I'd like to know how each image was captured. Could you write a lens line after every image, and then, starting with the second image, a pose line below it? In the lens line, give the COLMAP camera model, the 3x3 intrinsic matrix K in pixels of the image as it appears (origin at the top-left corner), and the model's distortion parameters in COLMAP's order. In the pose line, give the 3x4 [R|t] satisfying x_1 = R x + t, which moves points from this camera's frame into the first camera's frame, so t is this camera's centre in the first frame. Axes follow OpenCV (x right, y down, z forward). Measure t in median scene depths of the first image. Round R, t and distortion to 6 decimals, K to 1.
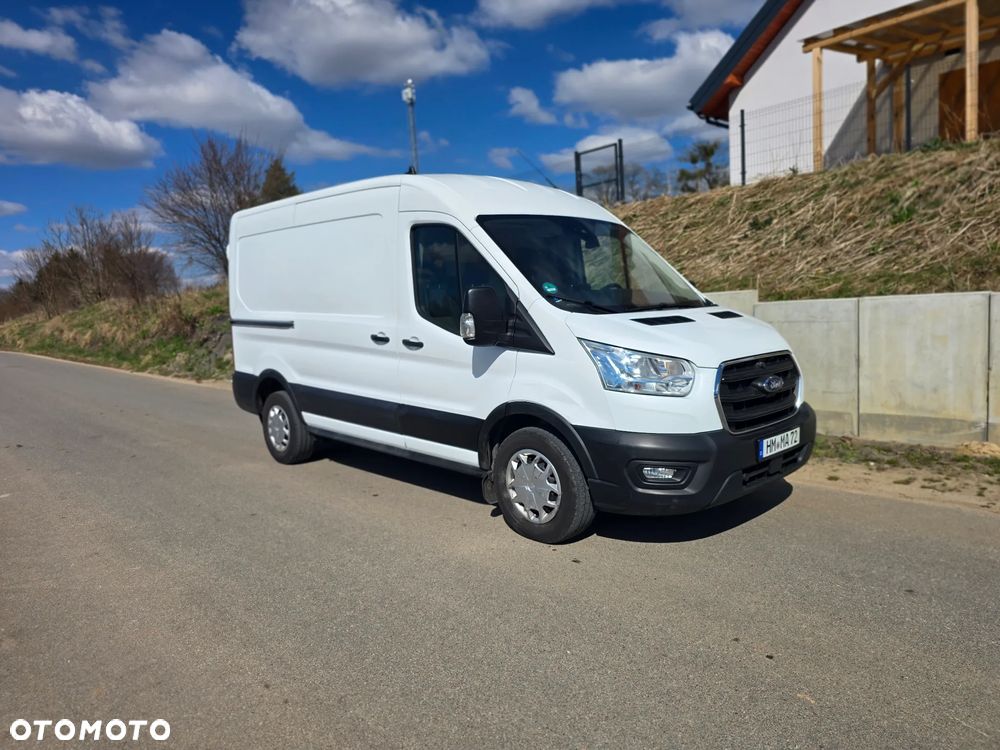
lens RADIAL K [[669.6, 0, 490.5], [0, 669.6, 382.0], [0, 0, 1]] dist [0.069512, -0.062391]
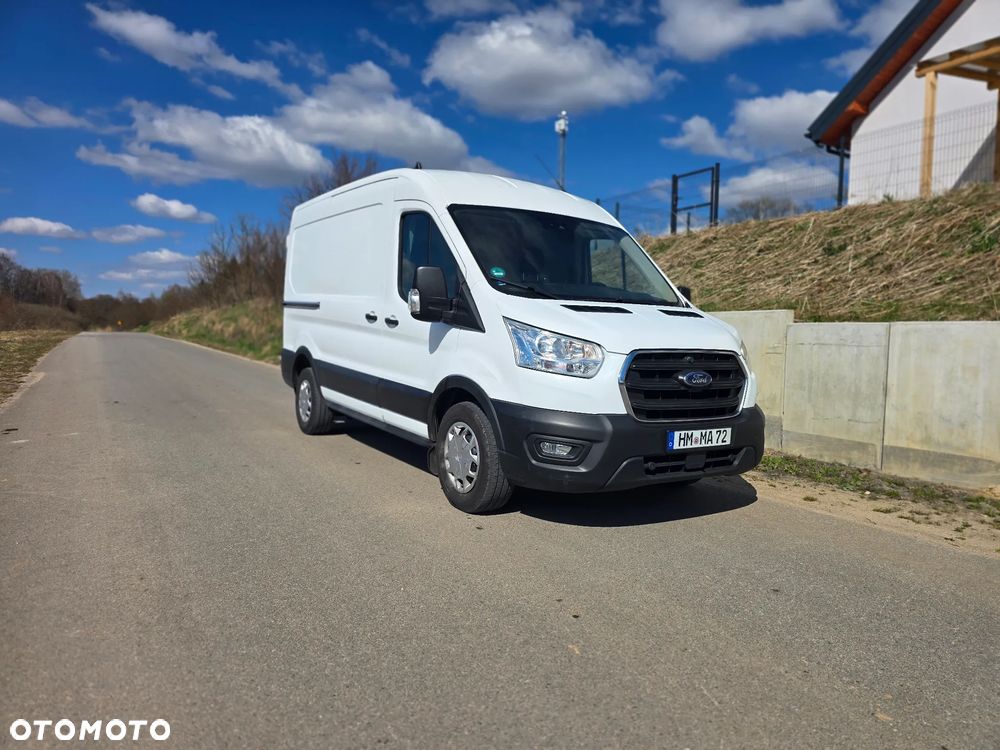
lens RADIAL K [[669.6, 0, 496.7], [0, 669.6, 375.1], [0, 0, 1]] dist [0.069512, -0.062391]
pose [[0.978699, 0.089463, -0.184784, 0.188179], [-0.098418, 0.994347, -0.039857, 0.040014], [0.180174, 0.057194, 0.981971, -0.017361]]
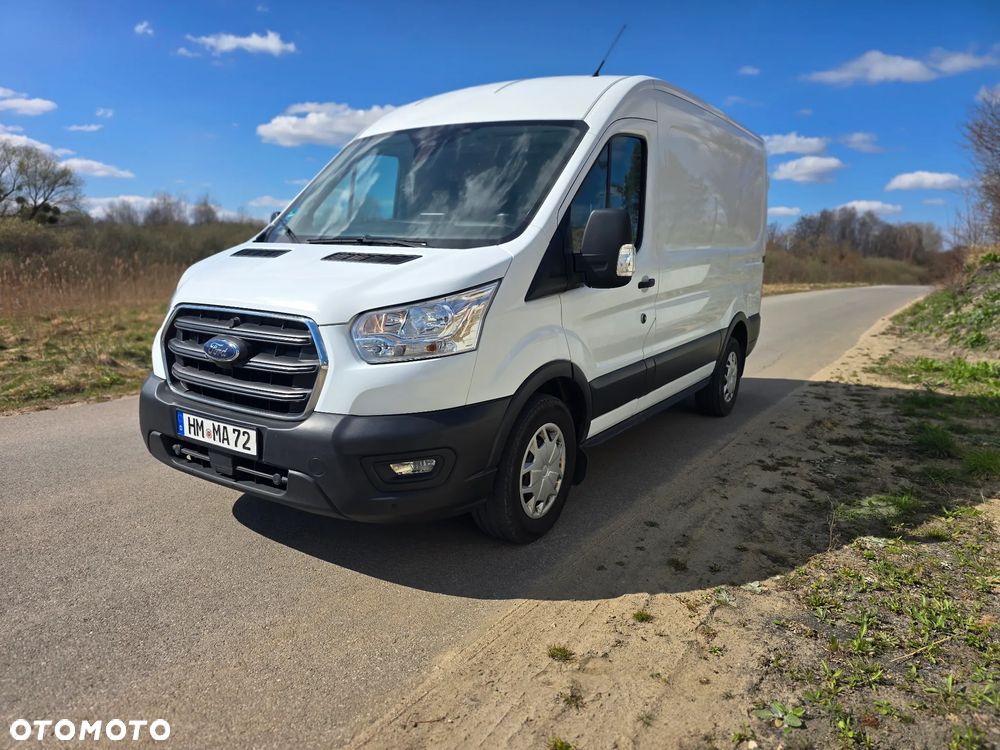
lens RADIAL K [[669.6, 0, 493.9], [0, 669.6, 371.0], [0, 0, 1]] dist [0.069512, -0.062391]
pose [[0.235504, 0.214801, -0.947839, 0.701257], [-0.155207, 0.971065, 0.181501, -0.089597], [0.959400, 0.104367, 0.262028, 0.660160]]
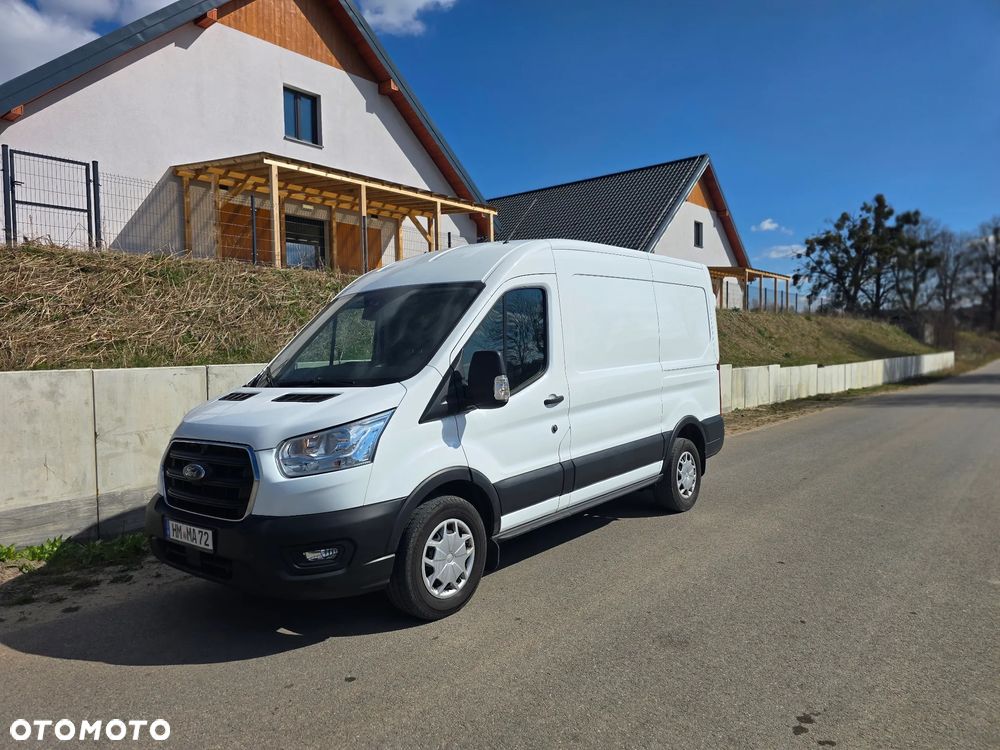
lens RADIAL K [[669.6, 0, 499.5], [0, 669.6, 376.0], [0, 0, 1]] dist [0.069512, -0.062391]
pose [[0.137723, 0.059464, -0.988684, 0.862245], [-0.095648, 0.994330, 0.046480, -0.132810], [0.985842, 0.088164, 0.142630, 0.774354]]
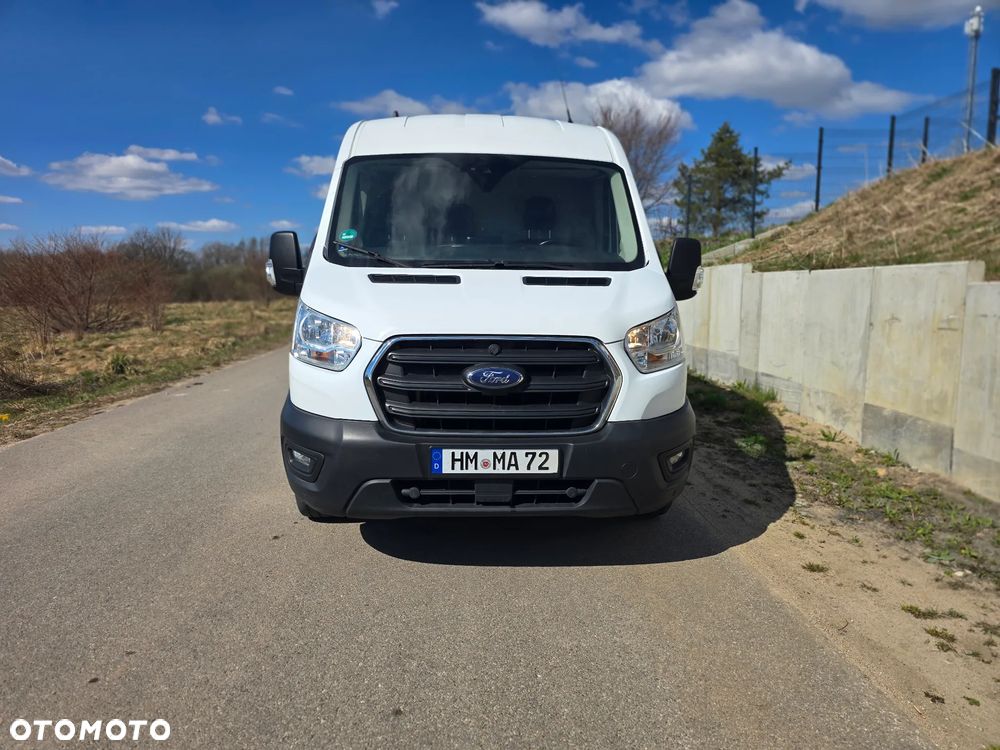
lens RADIAL K [[669.6, 0, 496.0], [0, 669.6, 373.6], [0, 0, 1]] dist [0.069512, -0.062391]
pose [[0.761400, 0.142129, -0.632510, 0.518601], [-0.122271, 0.989644, 0.075193, -0.032009], [0.636647, 0.020086, 0.770894, 0.281827]]
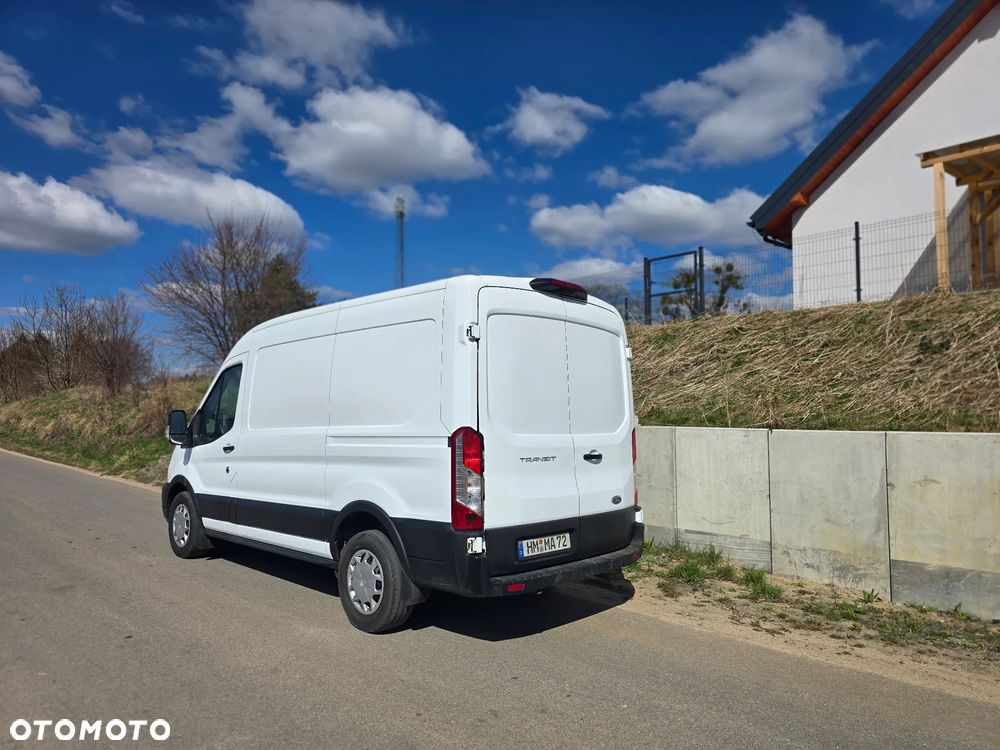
lens RADIAL K [[669.6, 0, 495.1], [0, 669.6, 380.1], [0, 0, 1]] dist [0.069512, -0.062391]
pose [[0.996977, 0.059539, 0.049927, -0.252977], [-0.050676, 0.985311, -0.163080, -0.048568], [-0.058904, 0.160056, 0.985349, 0.336843]]
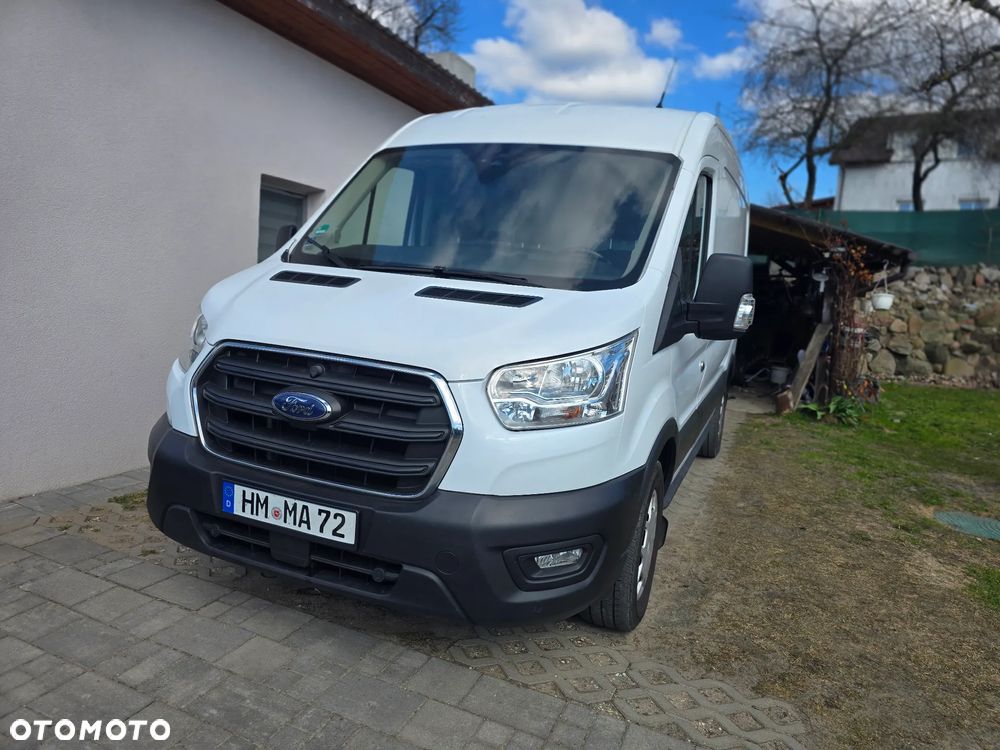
lens RADIAL K [[669.6, 0, 504.3], [0, 669.6, 378.6], [0, 0, 1]] dist [0.069512, -0.062391]
pose [[0.407131, 0.200519, -0.891087, 0.585023], [-0.214050, 0.969382, 0.120339, -0.072006], [0.887934, 0.141743, 0.437587, 0.547417]]
